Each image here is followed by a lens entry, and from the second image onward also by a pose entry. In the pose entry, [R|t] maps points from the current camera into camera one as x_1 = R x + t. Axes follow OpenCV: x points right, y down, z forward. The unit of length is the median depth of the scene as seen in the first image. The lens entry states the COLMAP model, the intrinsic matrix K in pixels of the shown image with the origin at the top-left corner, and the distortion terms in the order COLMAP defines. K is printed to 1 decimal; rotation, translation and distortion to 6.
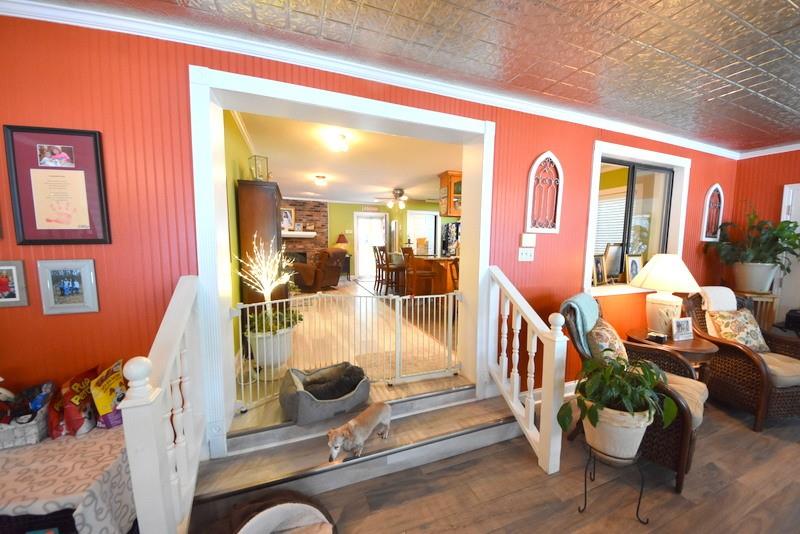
lens RADIAL K [[282.8, 0, 405.5], [0, 282.8, 266.1], [0, 0, 1]] dist [0.034606, -0.022788]
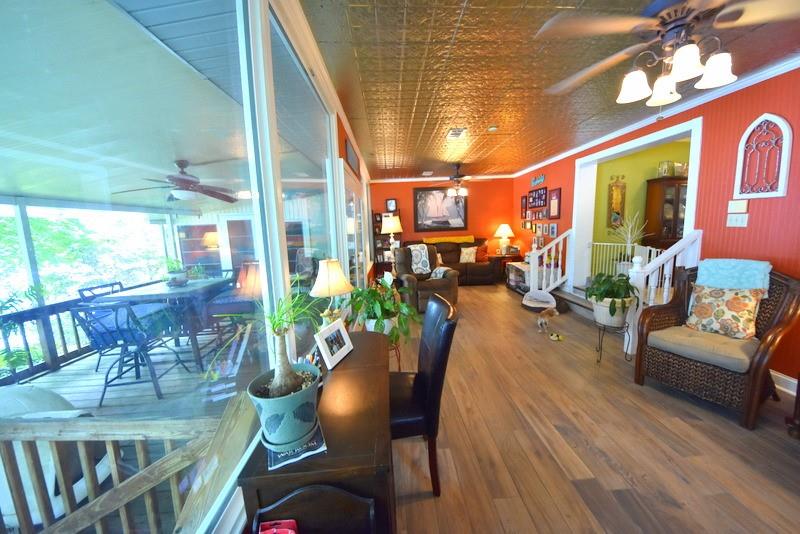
lens RADIAL K [[282.8, 0, 405.5], [0, 282.8, 266.1], [0, 0, 1]] dist [0.034606, -0.022788]
pose [[-0.297512, 0.130813, -0.945714, 2.012469], [-0.064667, 0.985533, 0.156664, 0.046414], [0.952525, 0.107766, -0.284749, 0.164070]]
